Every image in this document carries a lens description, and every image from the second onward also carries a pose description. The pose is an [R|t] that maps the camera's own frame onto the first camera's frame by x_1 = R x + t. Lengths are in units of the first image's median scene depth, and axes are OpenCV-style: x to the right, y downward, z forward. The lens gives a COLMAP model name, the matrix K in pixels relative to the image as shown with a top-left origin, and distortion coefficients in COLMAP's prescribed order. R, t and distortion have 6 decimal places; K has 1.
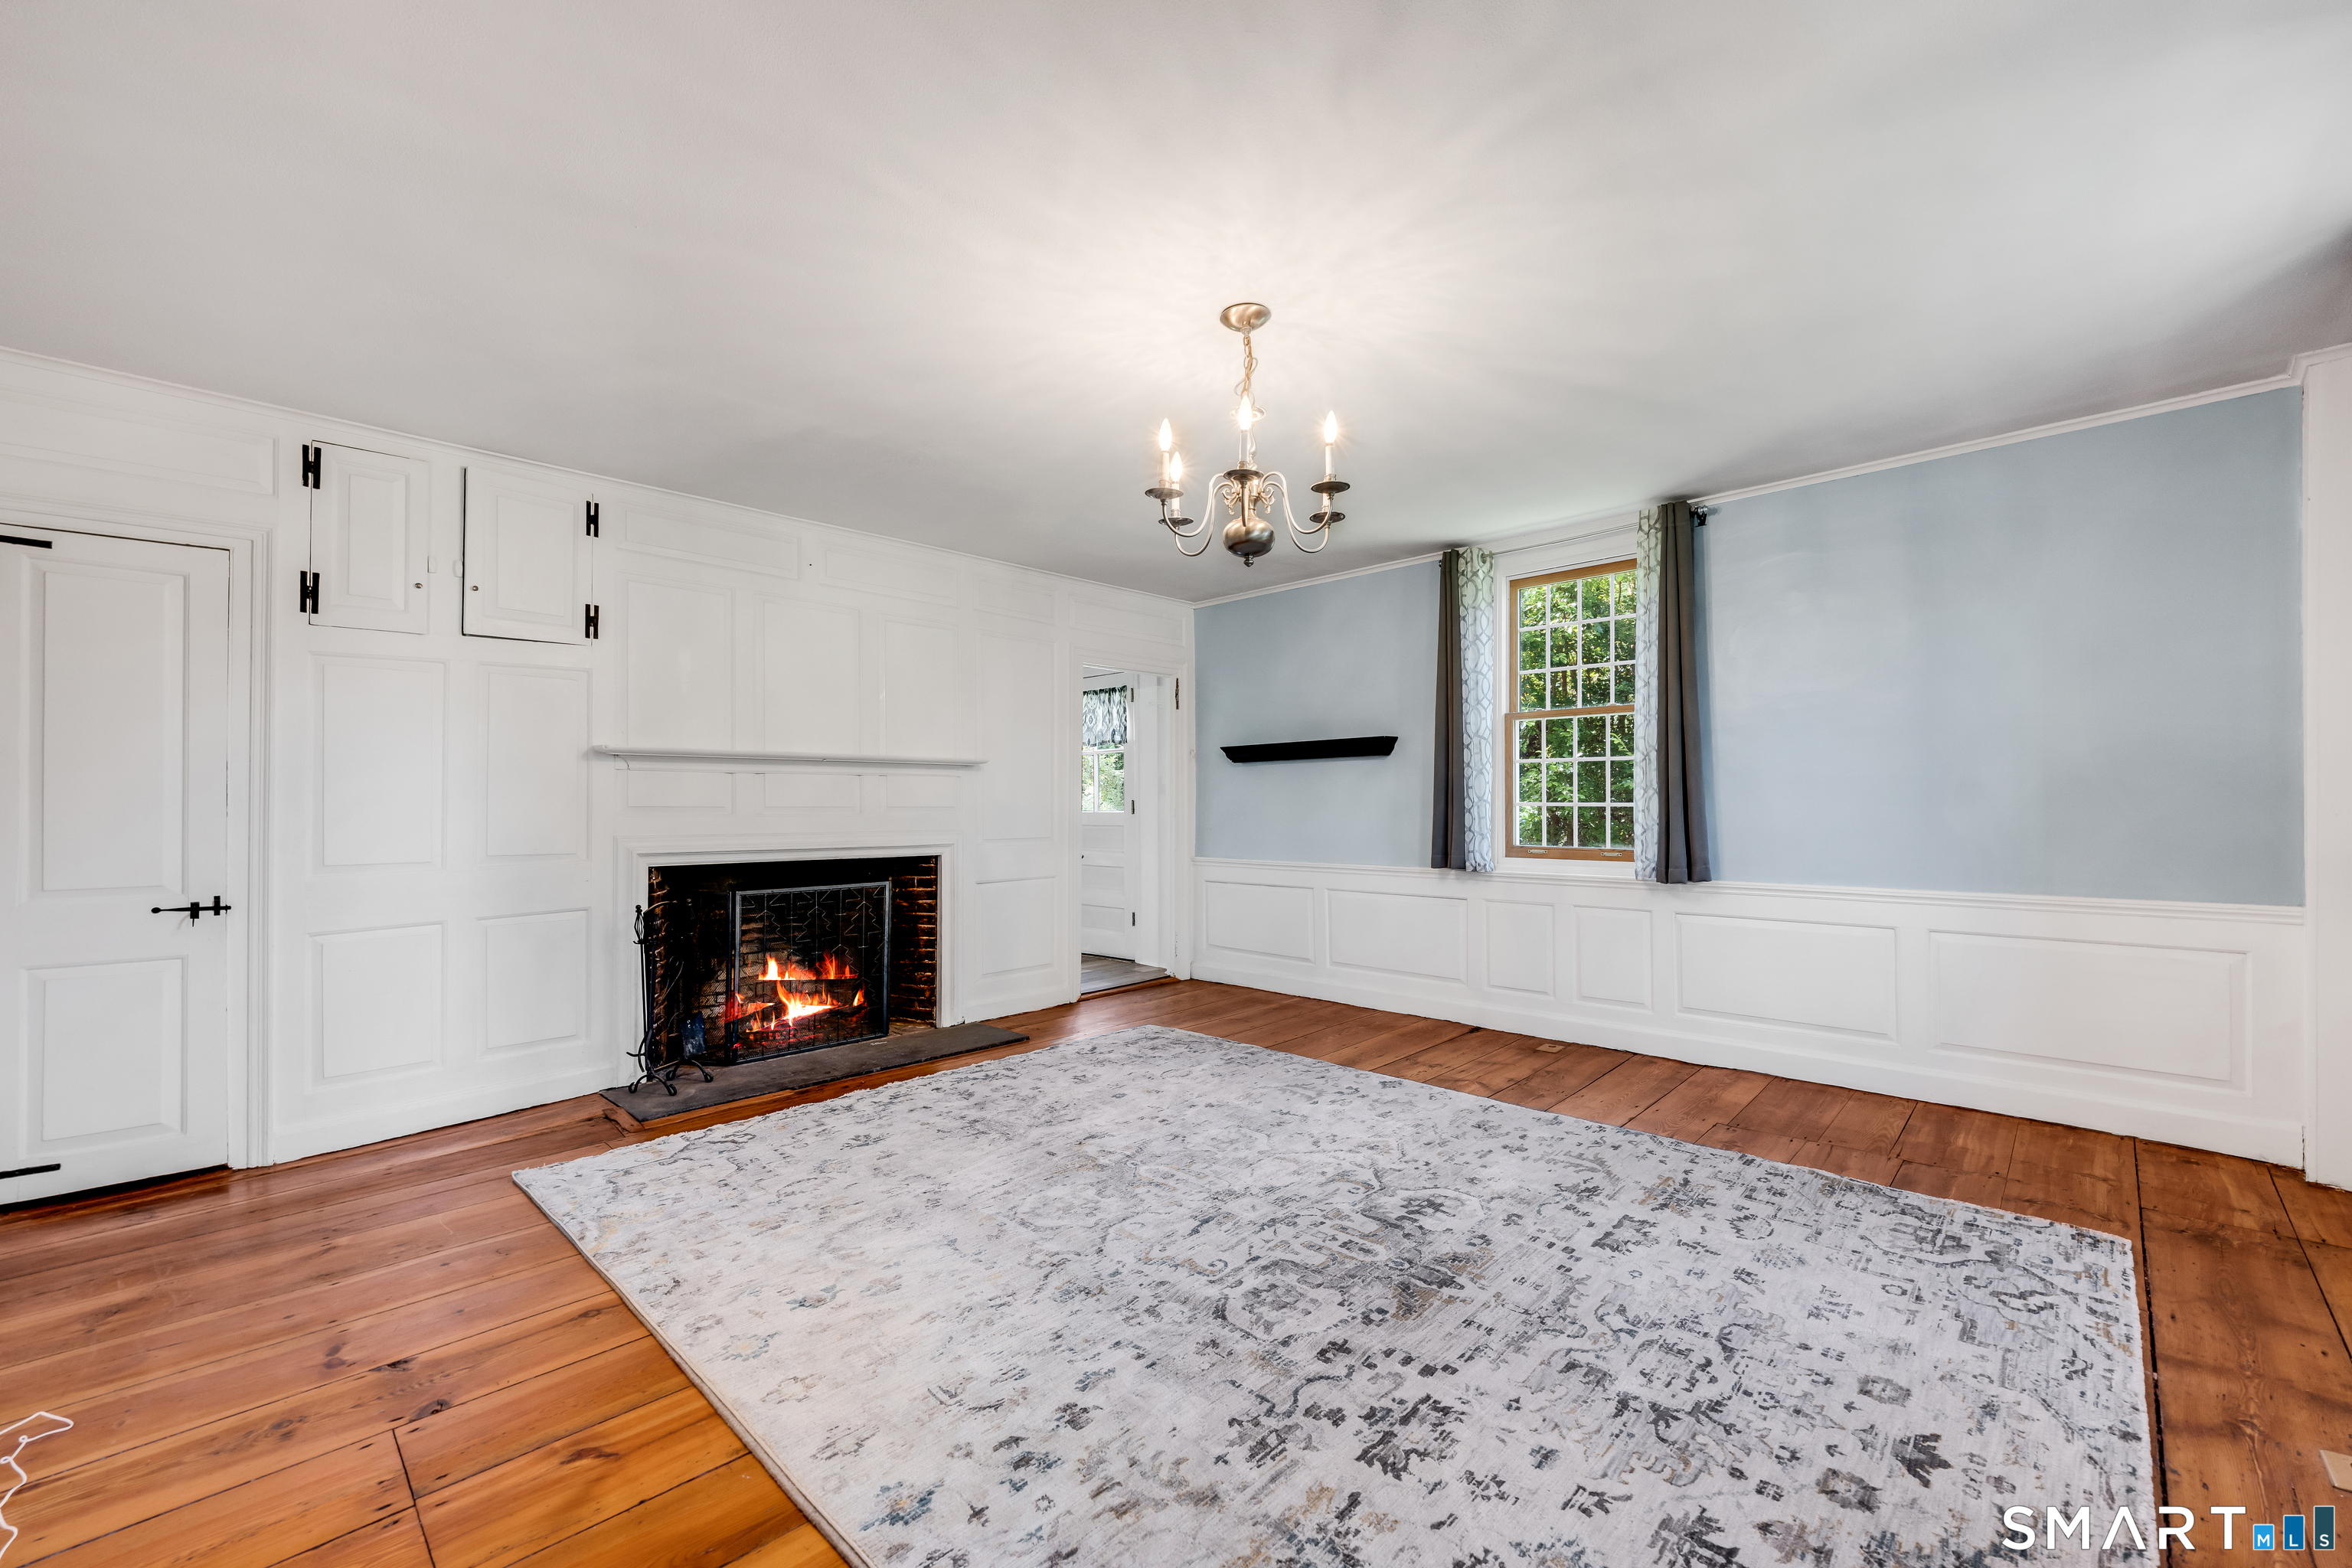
lens RADIAL K [[944.7, 0, 1176.0], [0, 944.7, 784.0], [0, 0, 1]] dist [0.000065, 0.000264]
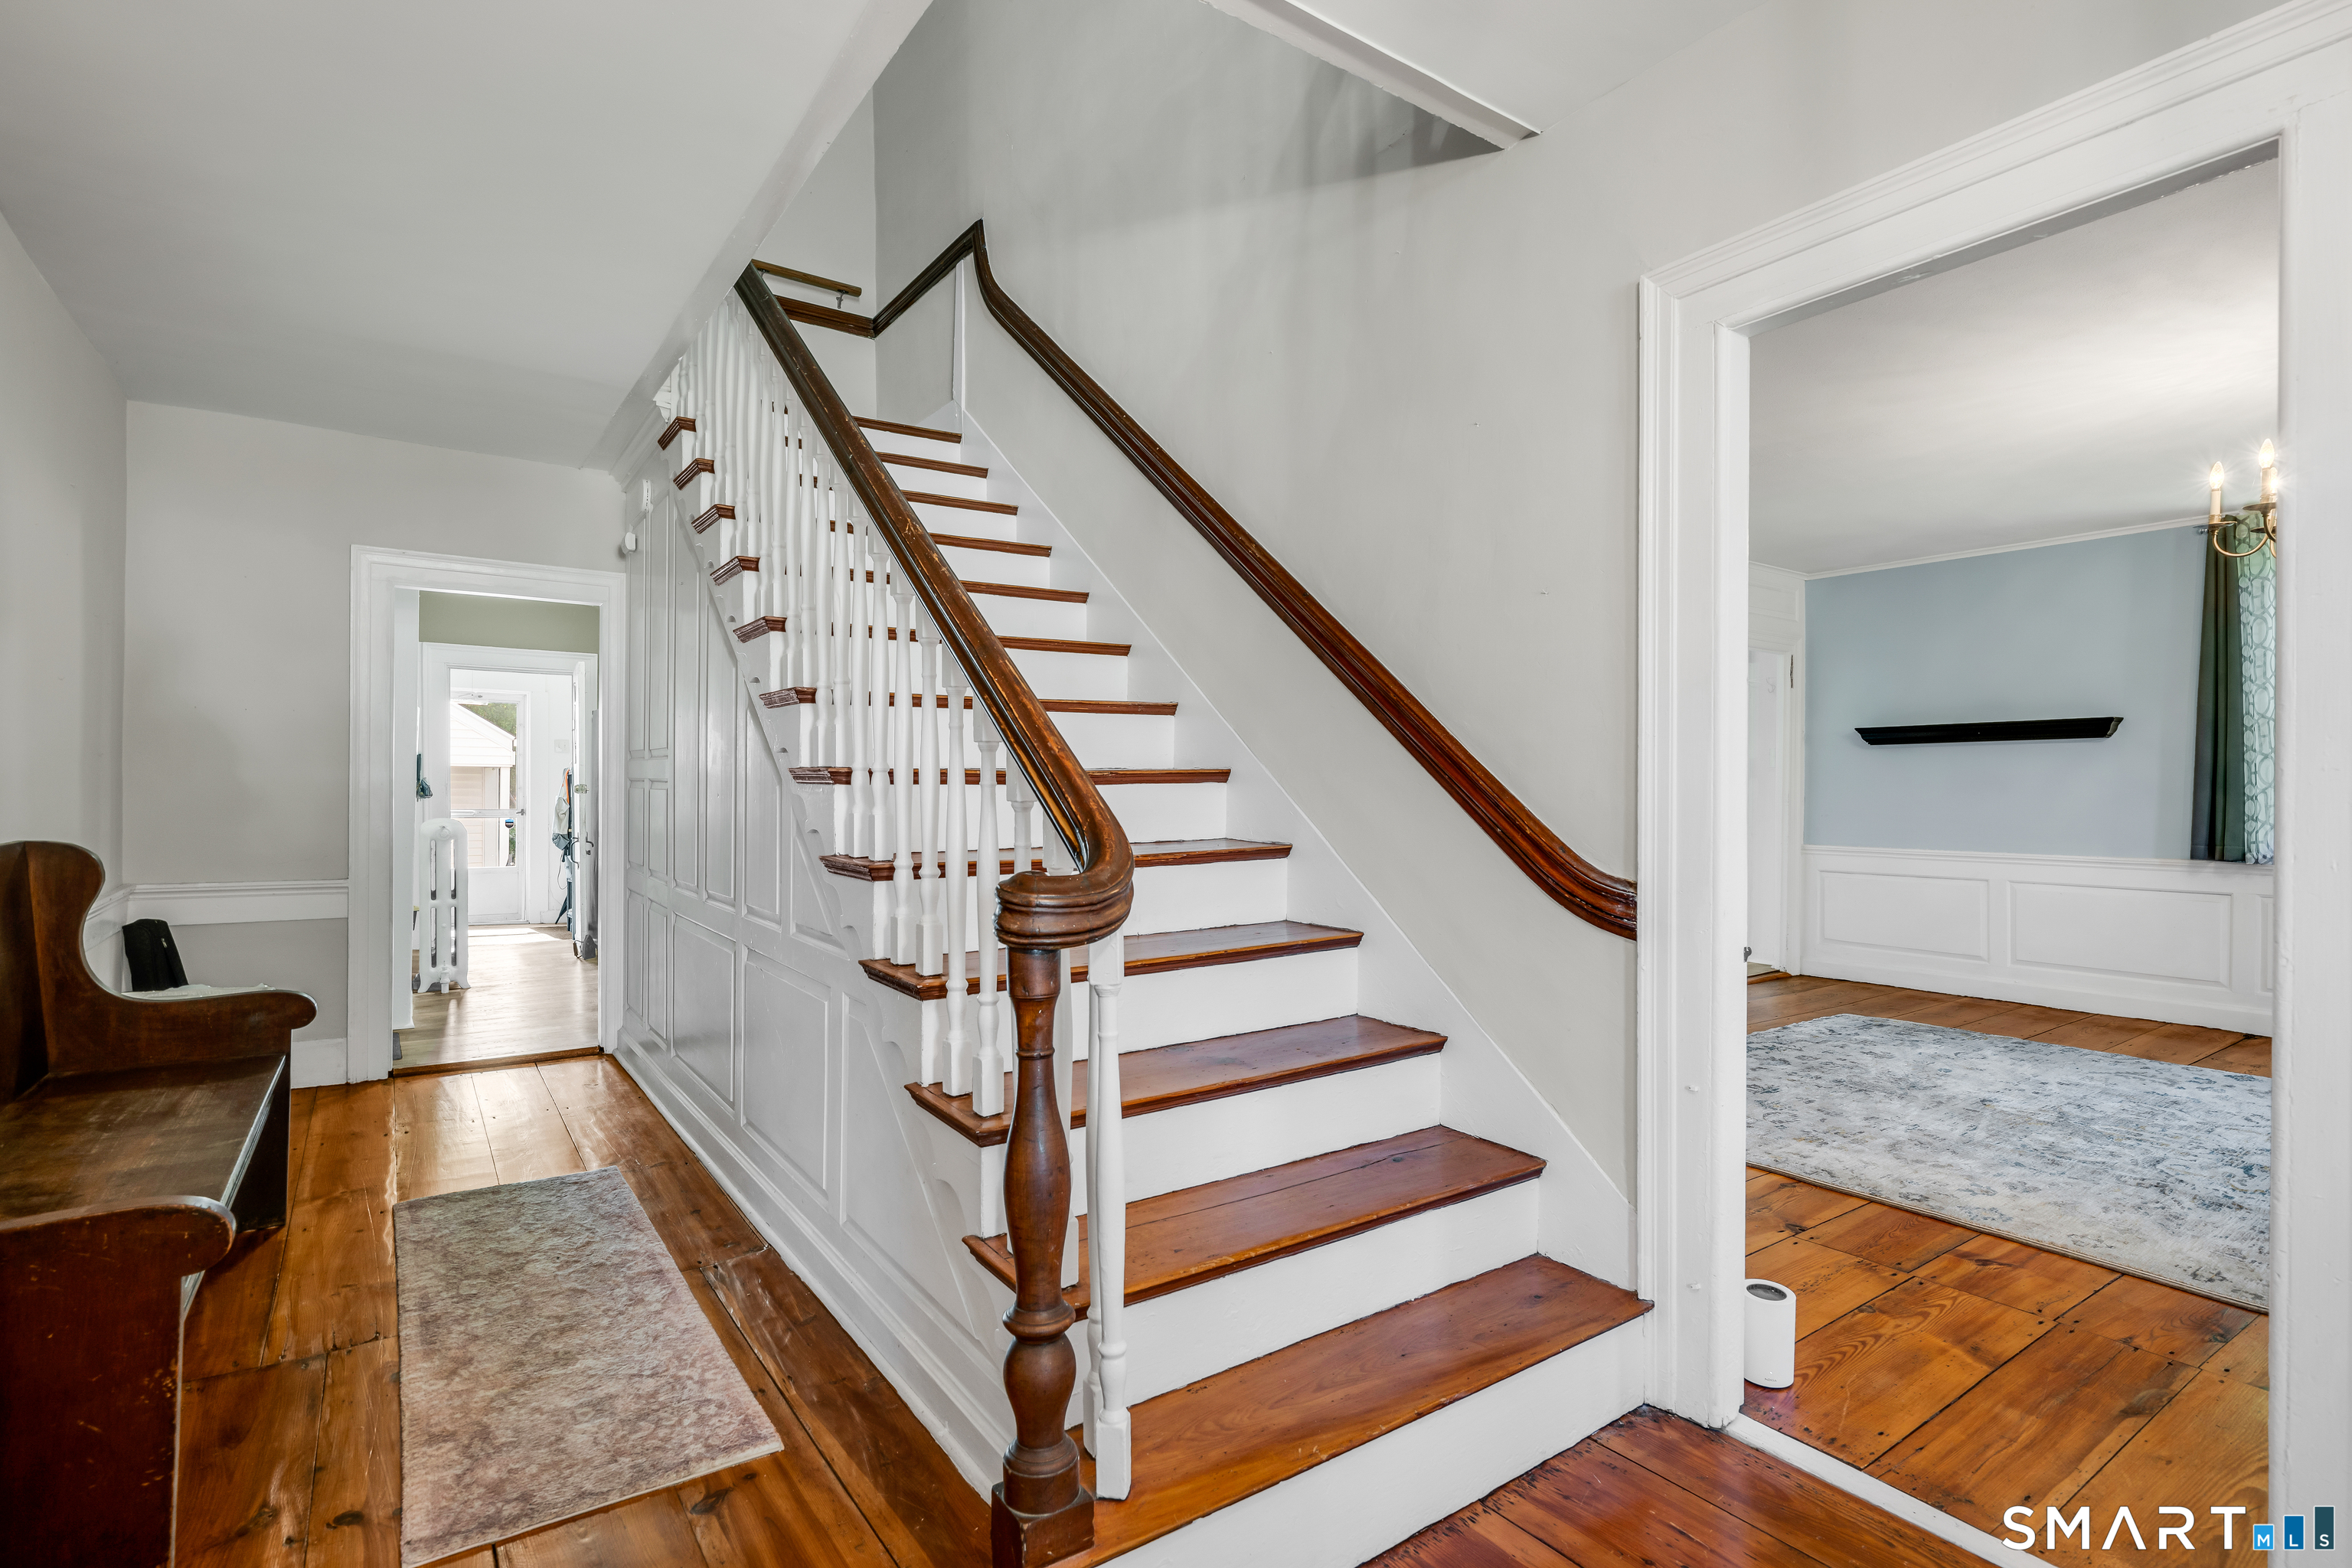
lens RADIAL K [[1104.1, 0, 1176.0], [0, 1104.1, 784.0], [0, 0, 1]] dist [0.002219, 0.000434]
pose [[0.981002, 0.009876, -0.193747, -0.464252], [-0.006896, 0.999847, 0.016050, 0.003592], [0.193876, -0.014409, 0.980920, -0.241268]]
